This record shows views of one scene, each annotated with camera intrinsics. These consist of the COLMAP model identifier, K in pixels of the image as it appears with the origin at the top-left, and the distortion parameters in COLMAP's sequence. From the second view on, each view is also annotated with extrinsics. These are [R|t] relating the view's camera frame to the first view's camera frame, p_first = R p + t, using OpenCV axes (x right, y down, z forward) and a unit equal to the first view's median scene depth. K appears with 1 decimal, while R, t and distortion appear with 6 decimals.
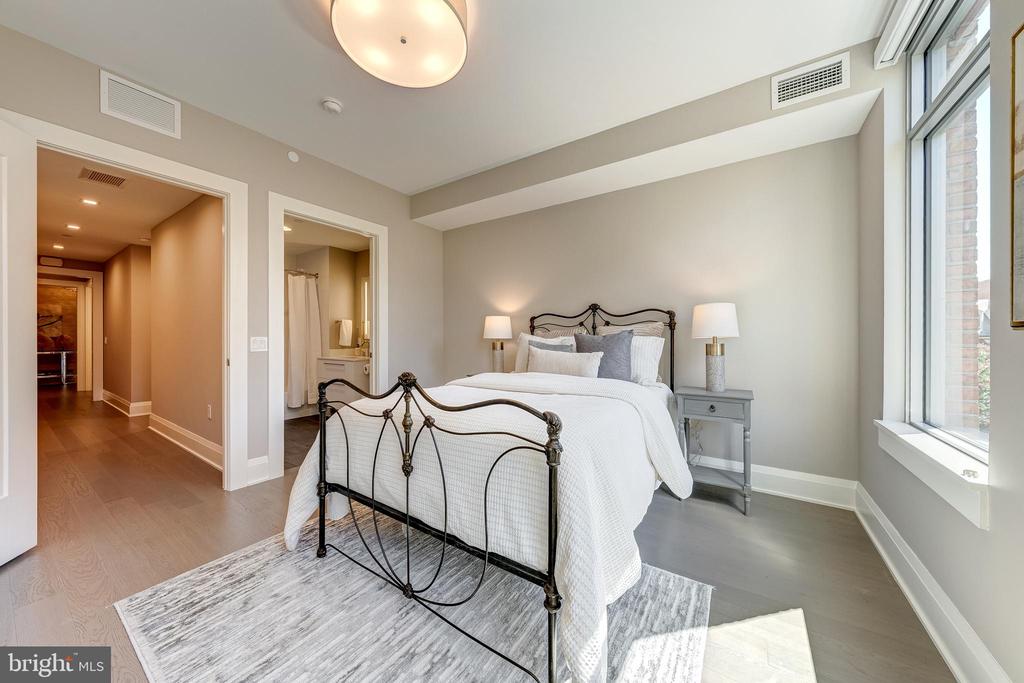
lens RADIAL K [[354.3, 0, 512.3], [0, 354.3, 341.8], [0, 0, 1]] dist [-0.007097, 0.000280]
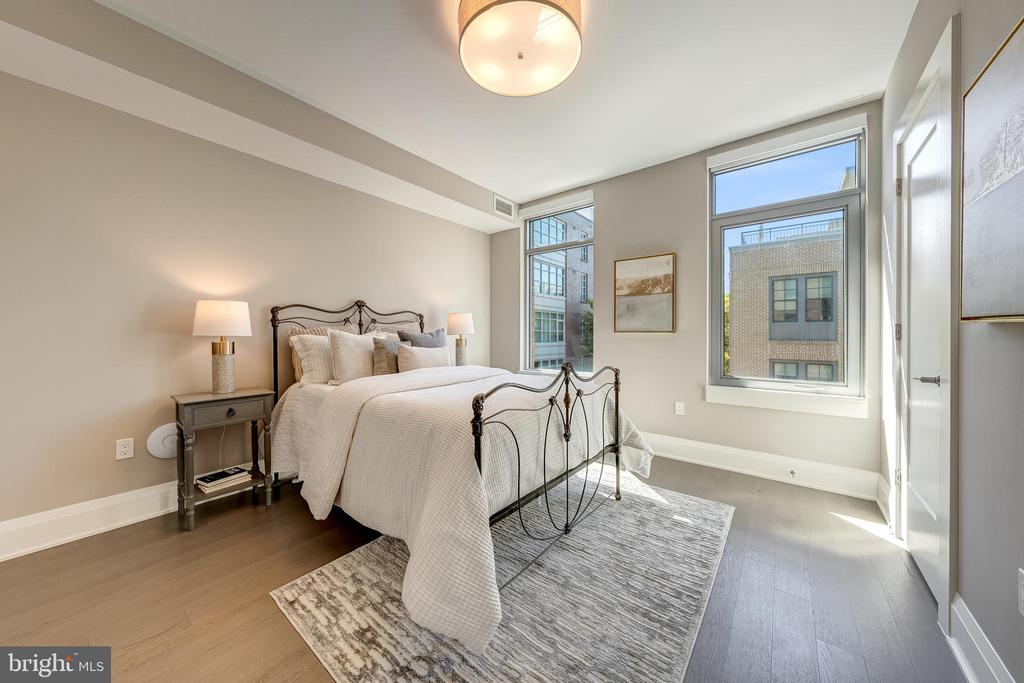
lens RADIAL K [[354.3, 0, 518.6], [0, 354.3, 338.2], [0, 0, 1]] dist [-0.007097, 0.000280]
pose [[0.051999, -0.012653, 0.998567, -1.256378], [0.012196, 0.999853, 0.012035, -0.014147], [-0.998573, 0.011553, 0.052145, 0.865874]]
